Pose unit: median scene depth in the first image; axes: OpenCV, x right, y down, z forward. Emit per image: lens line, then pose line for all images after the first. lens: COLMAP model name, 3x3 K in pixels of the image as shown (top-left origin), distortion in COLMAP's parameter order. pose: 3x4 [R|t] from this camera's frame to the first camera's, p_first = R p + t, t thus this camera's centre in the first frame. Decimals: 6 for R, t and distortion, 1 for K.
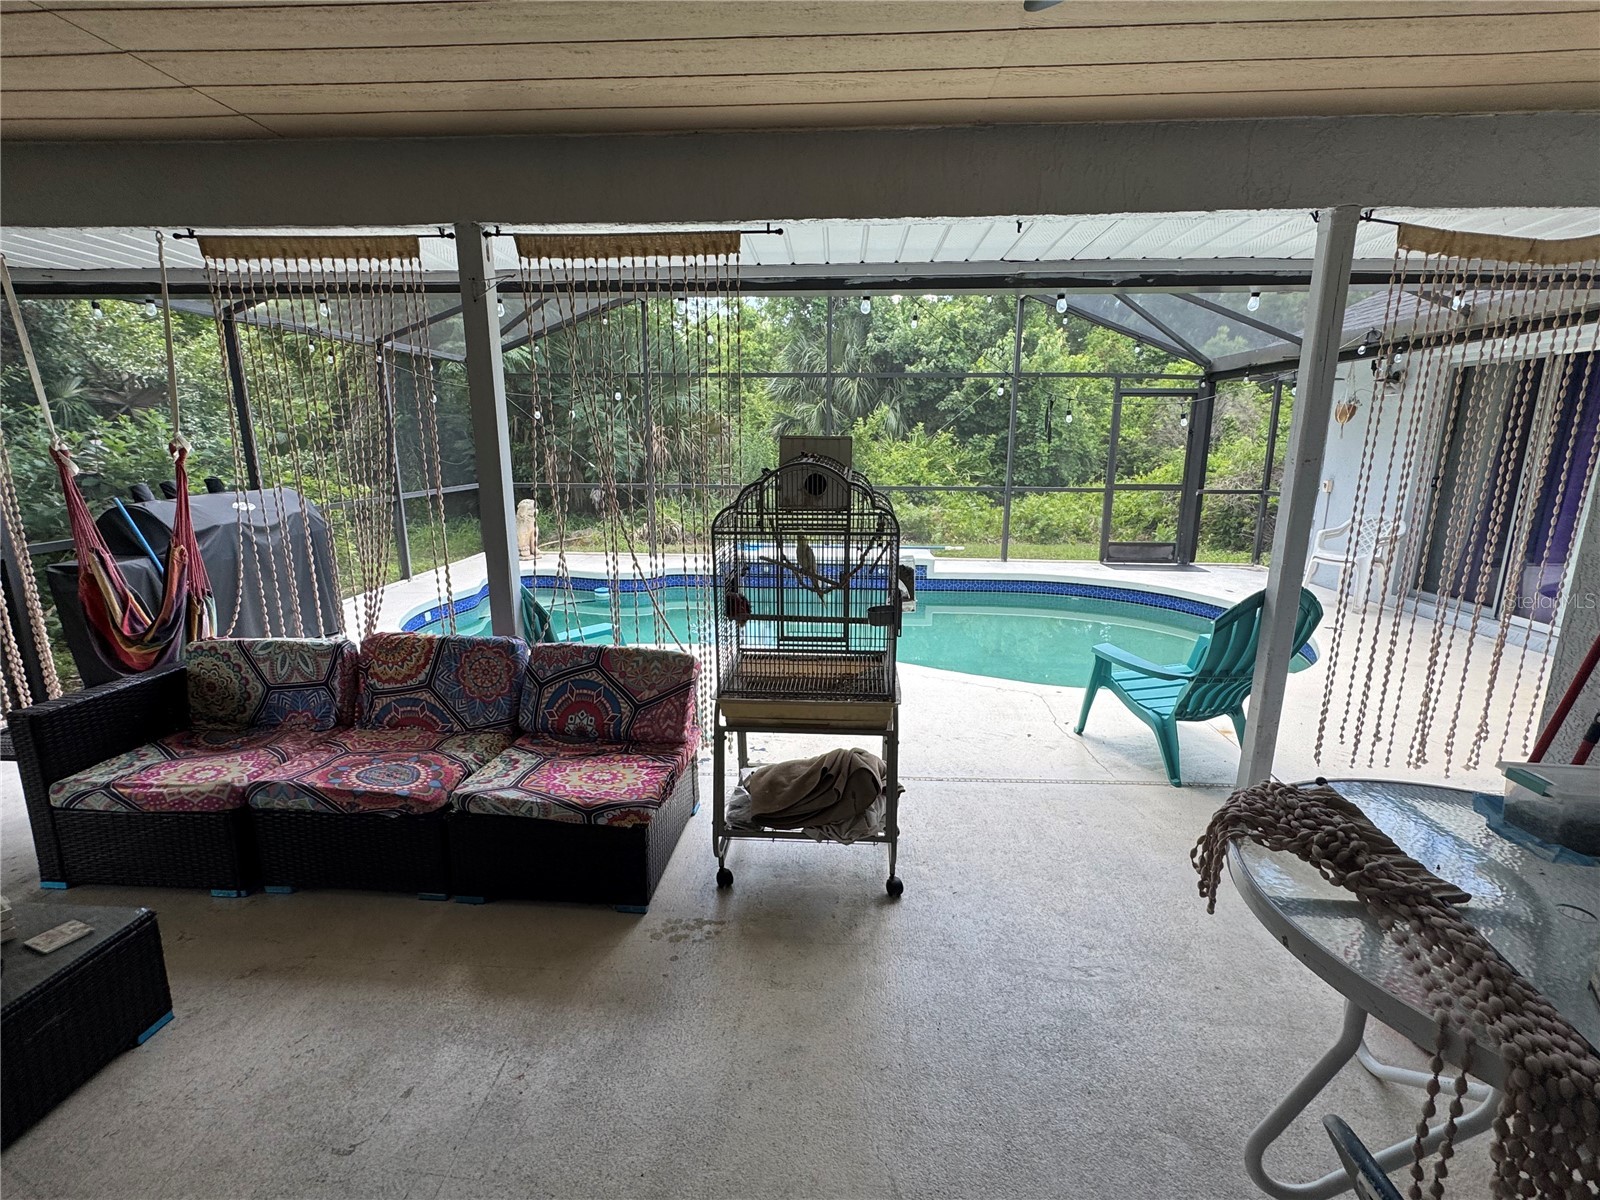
lens RADIAL K [[732.5, 0, 801.2], [0, 732.5, 598.3], [0, 0, 1]] dist [-0.002983, 0.000117]
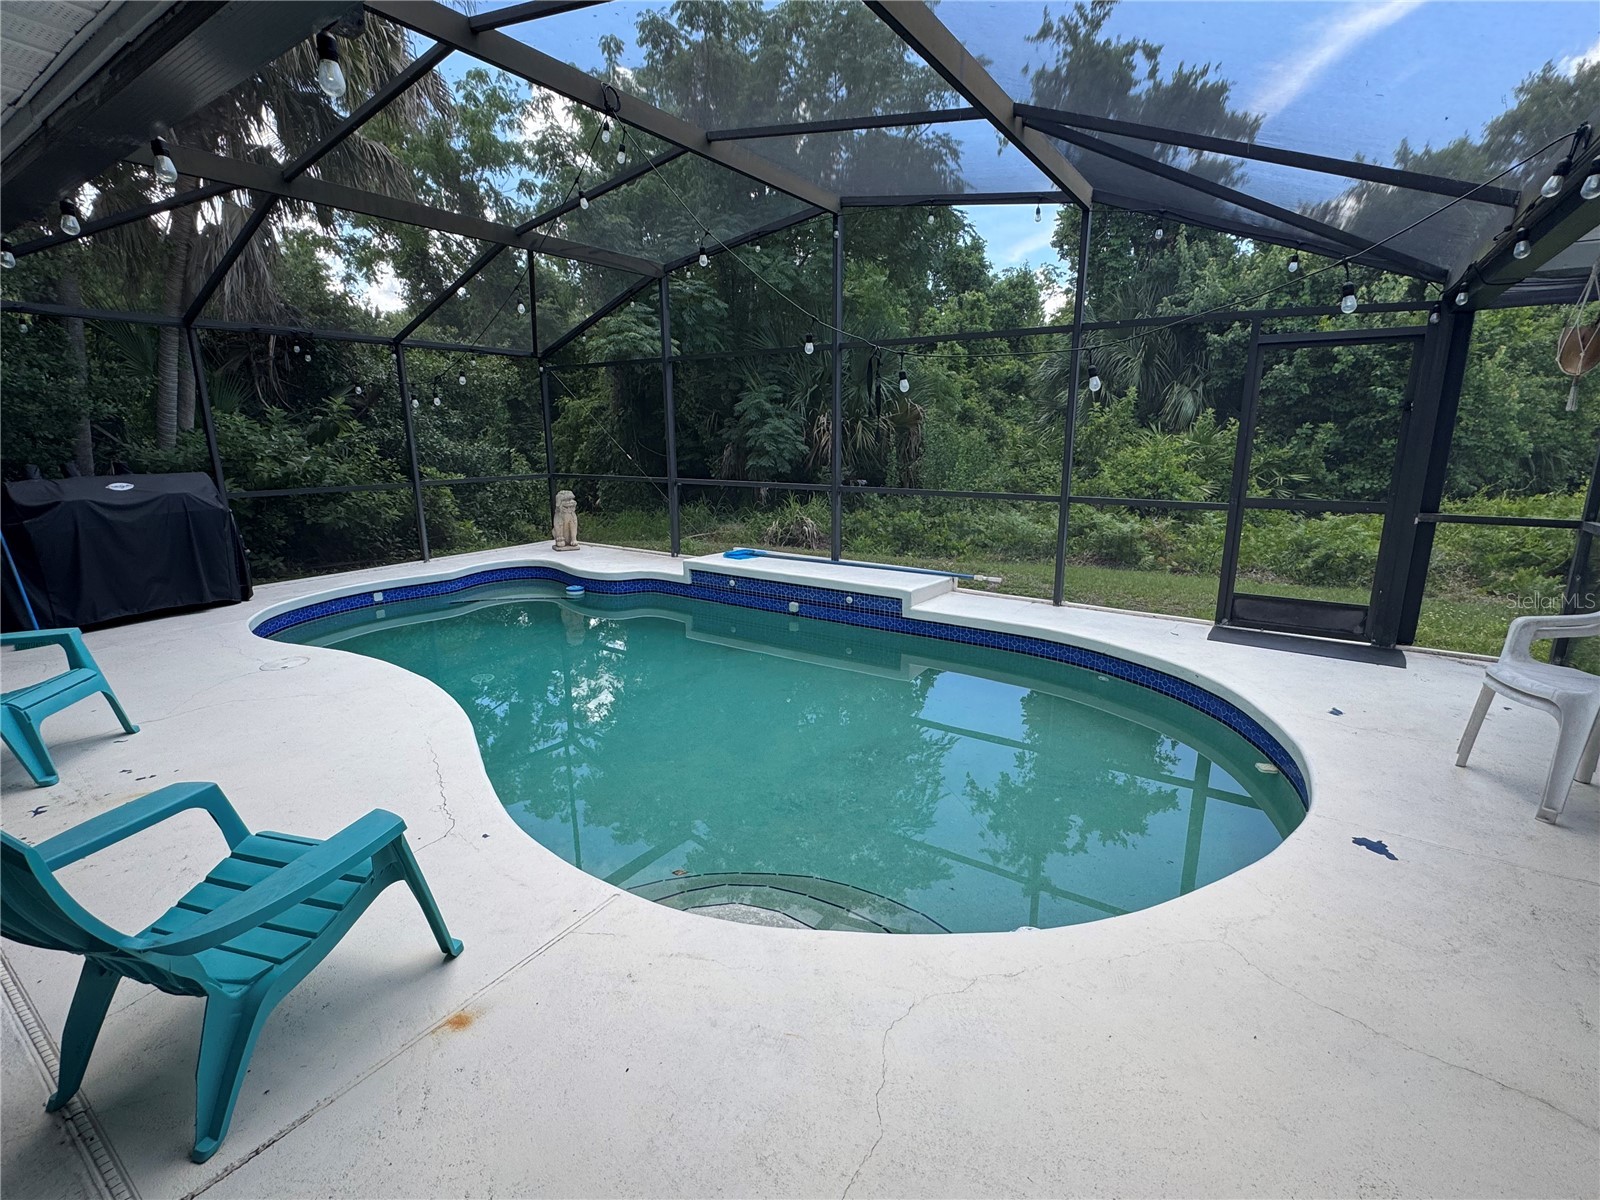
lens RADIAL K [[732.5, 0, 801.2], [0, 732.5, 598.3], [0, 0, 1]] dist [-0.002983, 0.000117]
pose [[0.859849, 0.106542, -0.499308, 1.385616], [-0.103956, 0.994031, 0.033085, -0.181979], [0.499853, 0.023458, 0.865793, 0.982680]]
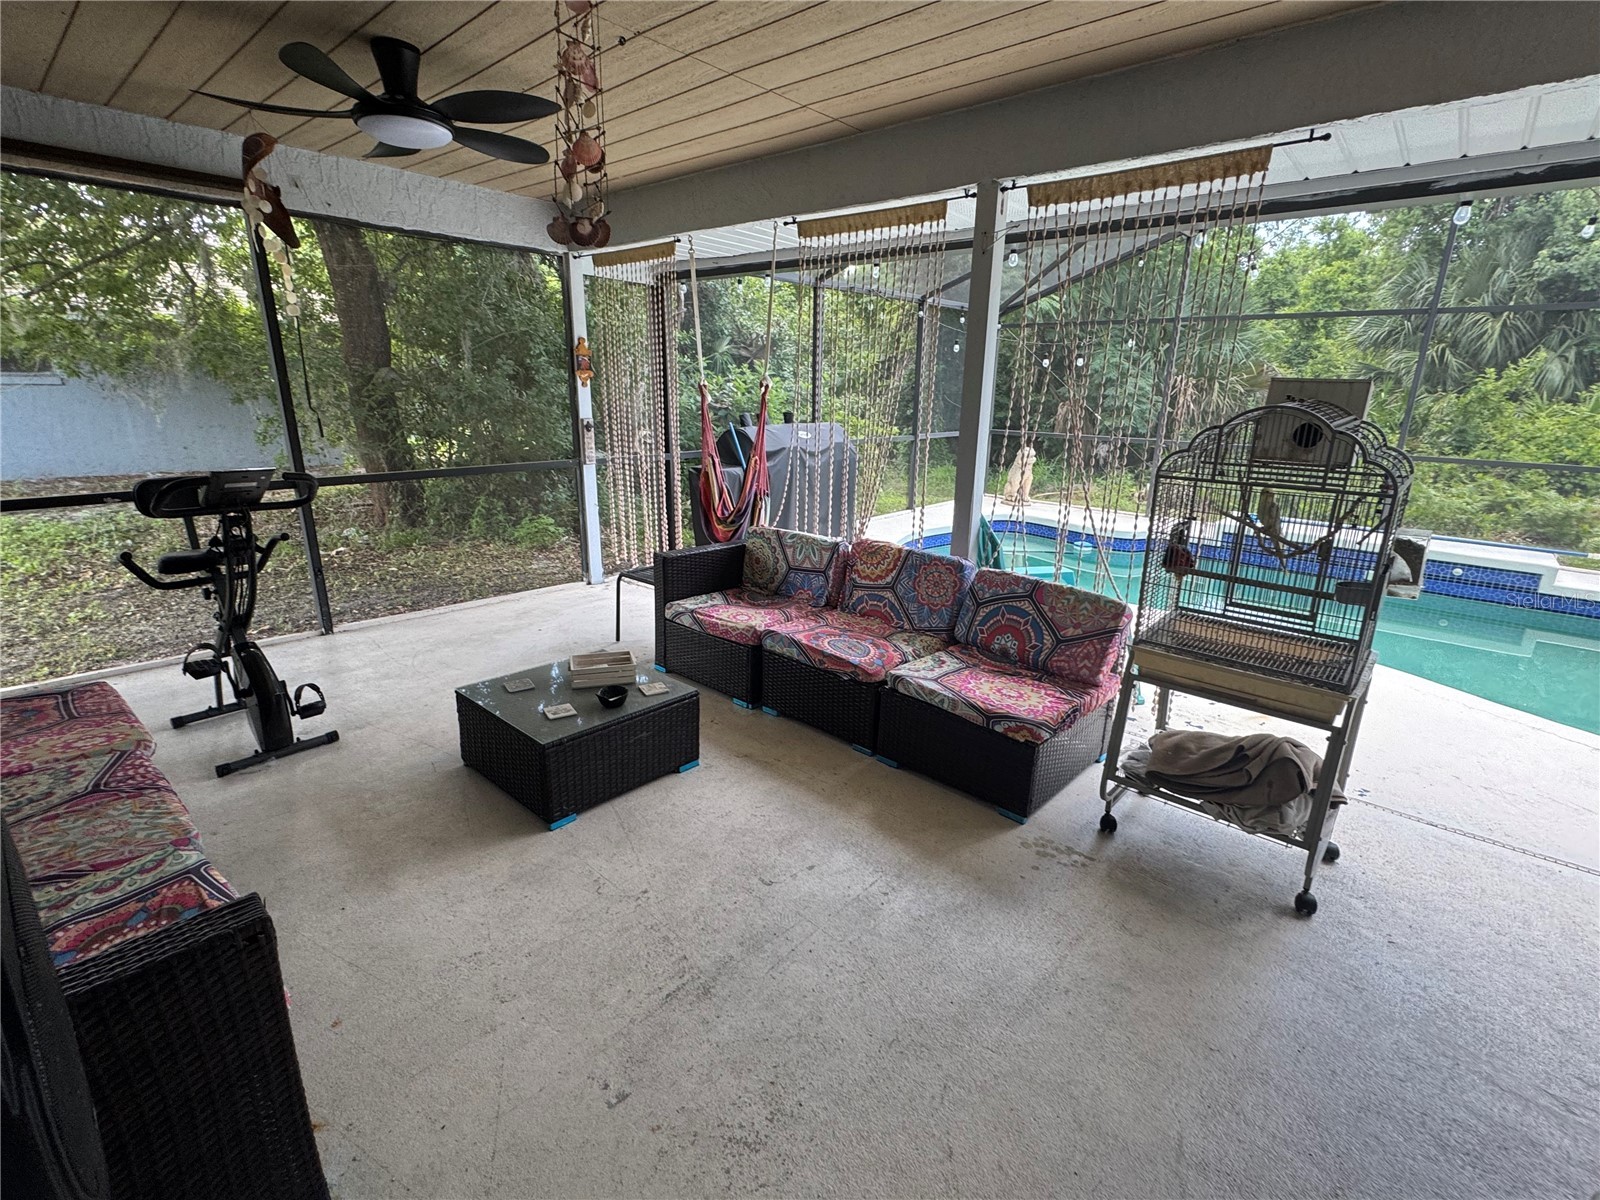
lens RADIAL K [[732.5, 0, 801.2], [0, 732.5, 598.3], [0, 0, 1]] dist [-0.002983, 0.000117]
pose [[0.782727, 0.186354, -0.593810, 0.096086], [-0.150504, 0.982477, 0.109943, 0.028528], [0.603893, 0.003315, 0.797058, -0.052684]]
